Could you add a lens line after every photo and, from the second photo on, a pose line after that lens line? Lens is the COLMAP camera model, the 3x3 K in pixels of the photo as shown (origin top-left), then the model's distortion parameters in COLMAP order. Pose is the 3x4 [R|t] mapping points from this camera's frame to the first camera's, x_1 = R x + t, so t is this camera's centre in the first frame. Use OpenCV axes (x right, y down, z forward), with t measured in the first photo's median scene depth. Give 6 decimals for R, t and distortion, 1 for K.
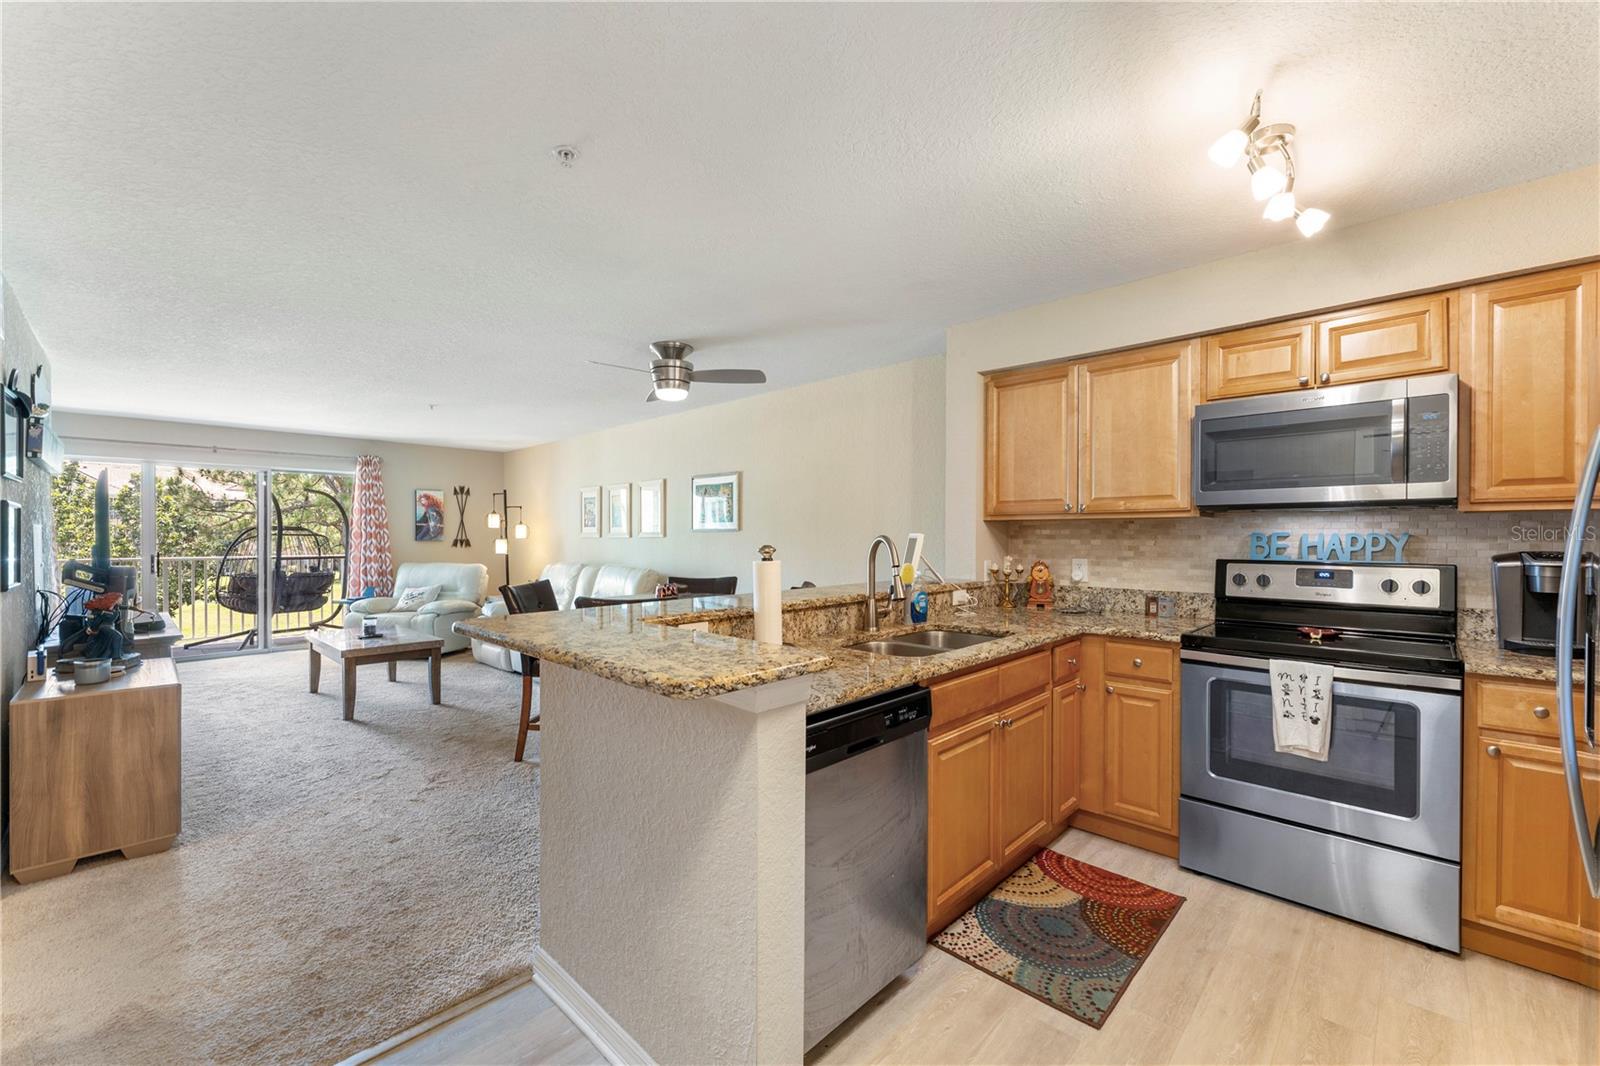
lens RADIAL K [[645.3, 0, 799.7], [0, 645.3, 539.5], [0, 0, 1]] dist [0.000792, -0.001188]
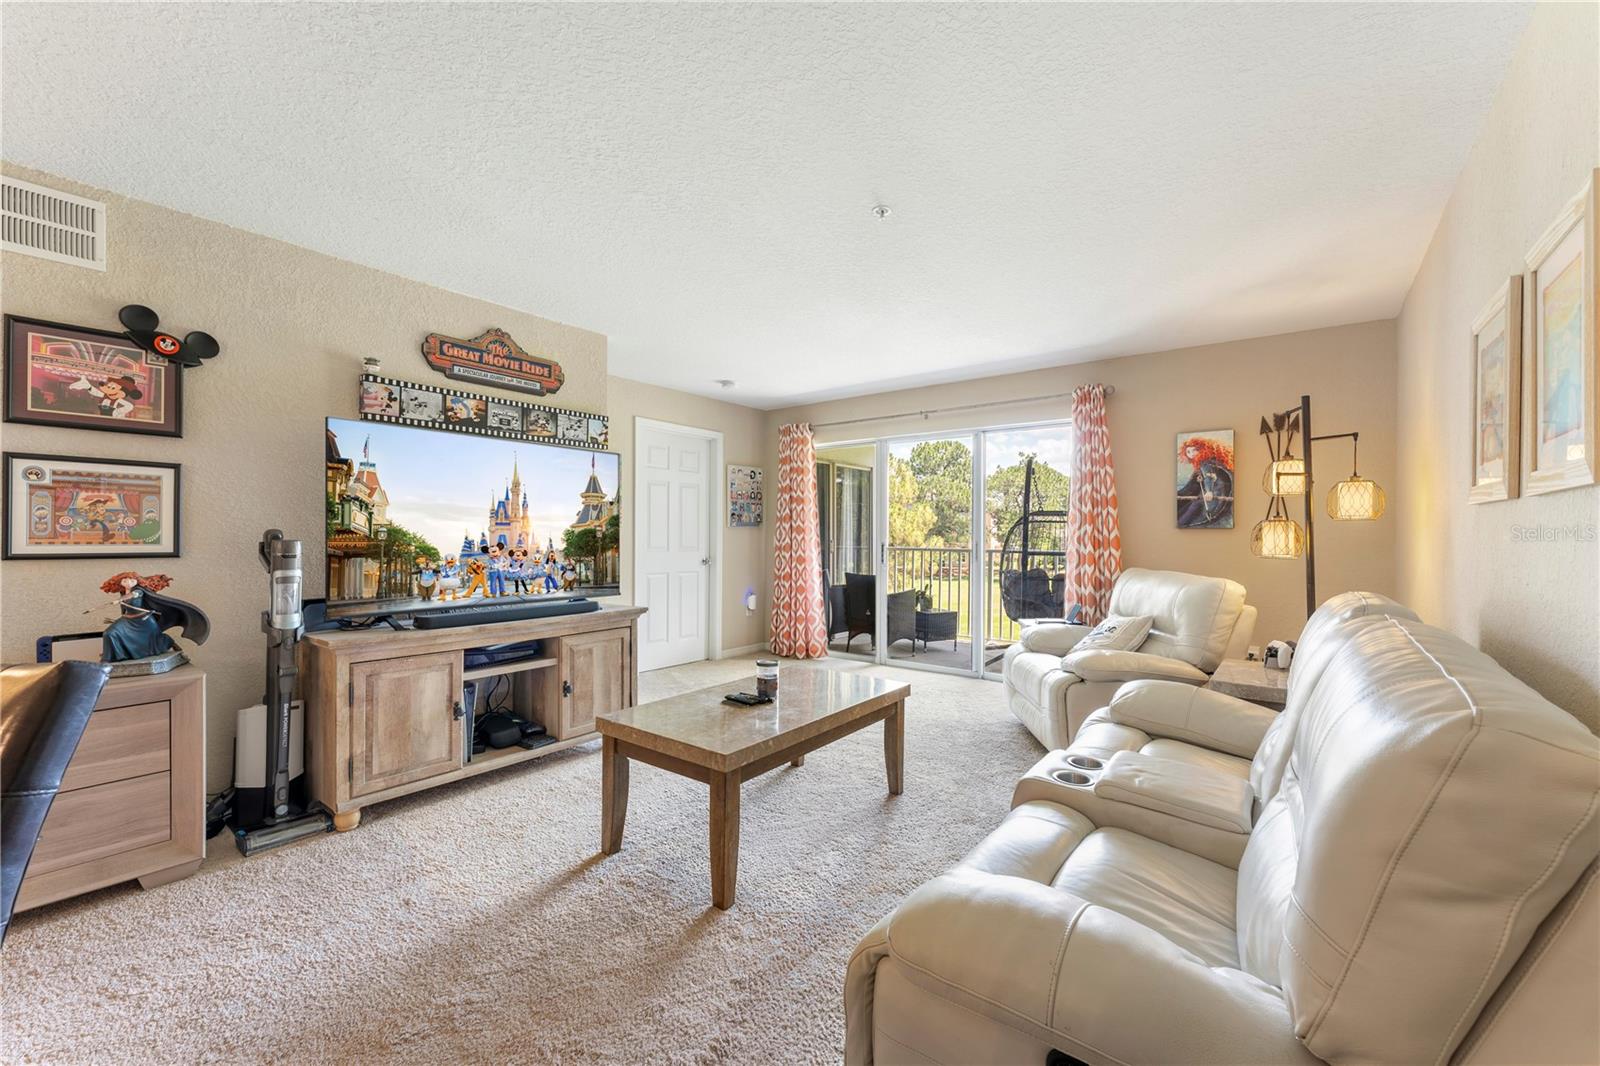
lens RADIAL K [[645.3, 0, 796.6], [0, 645.3, 540.8], [0, 0, 1]] dist [0.000792, -0.001188]
pose [[0.091133, 0.008895, -0.995799, -0.141345], [-0.012046, 0.999897, 0.007829, 0.020148], [0.995766, 0.011282, 0.091231, 1.046166]]
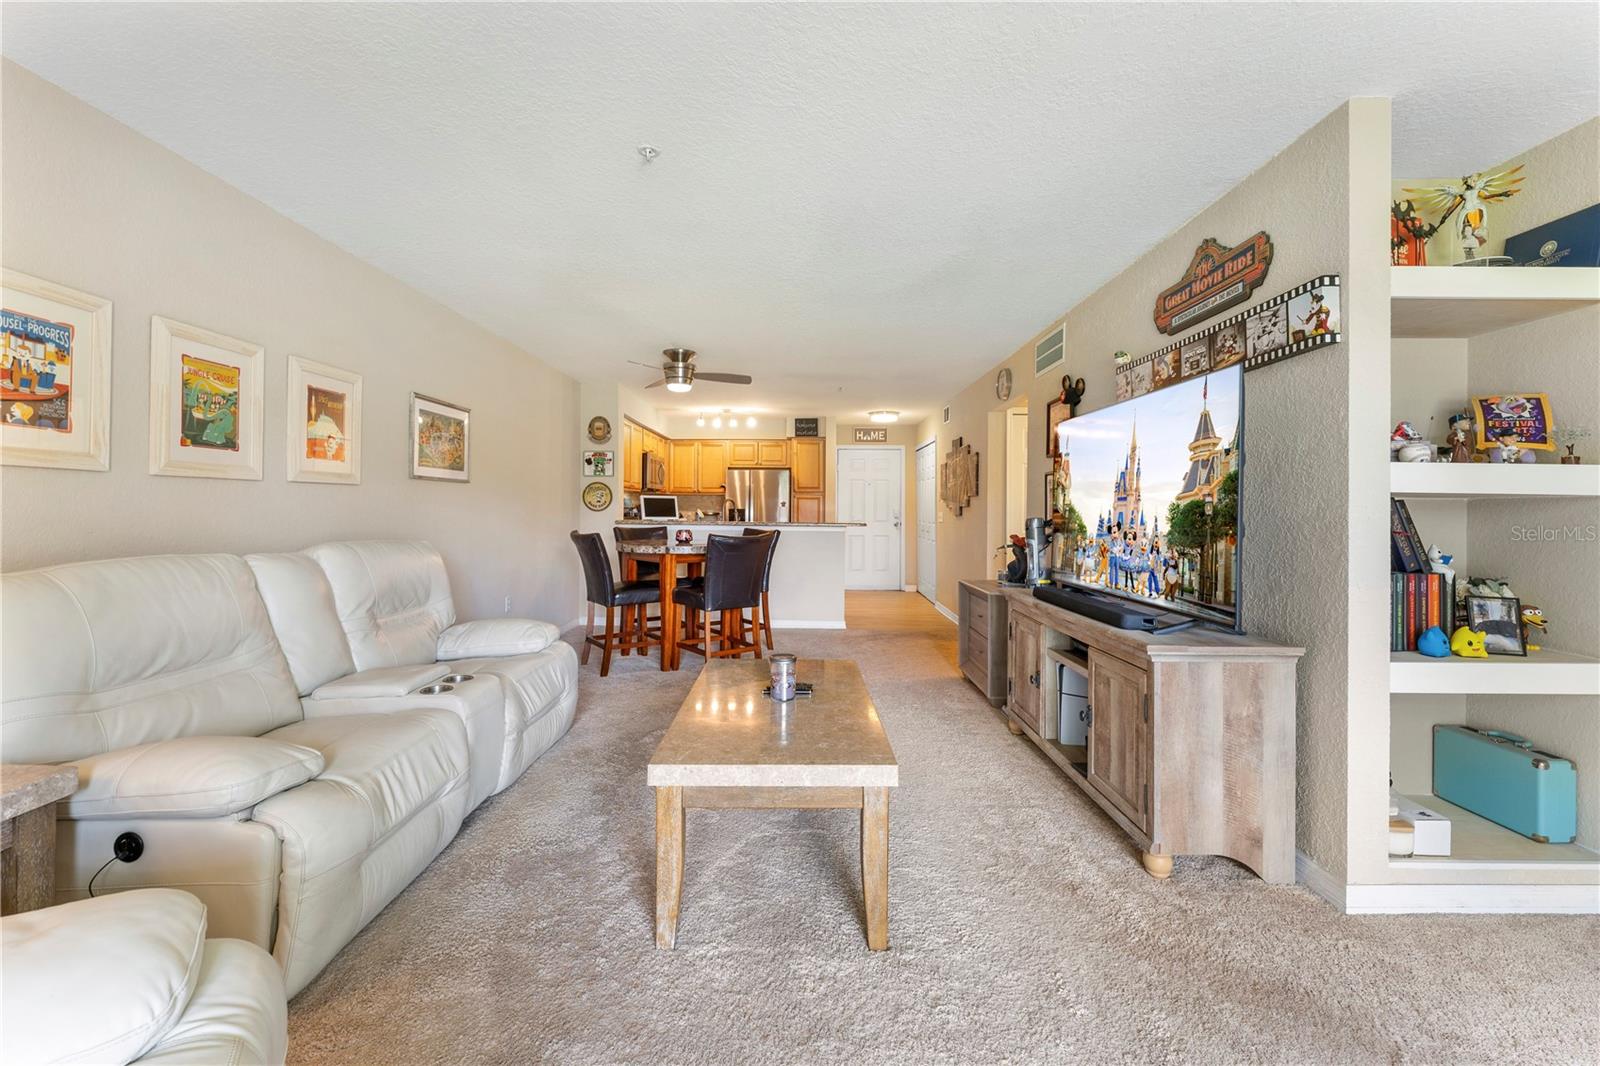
lens RADIAL K [[645.3, 0, 803.0], [0, 645.3, 503.7], [0, 0, 1]] dist [0.000792, -0.001188]
pose [[-0.692825, 0.002339, 0.721102, -1.084180], [-0.003657, 0.999970, -0.006756, 0.018878], [-0.721096, -0.007318, -0.692796, 1.410322]]
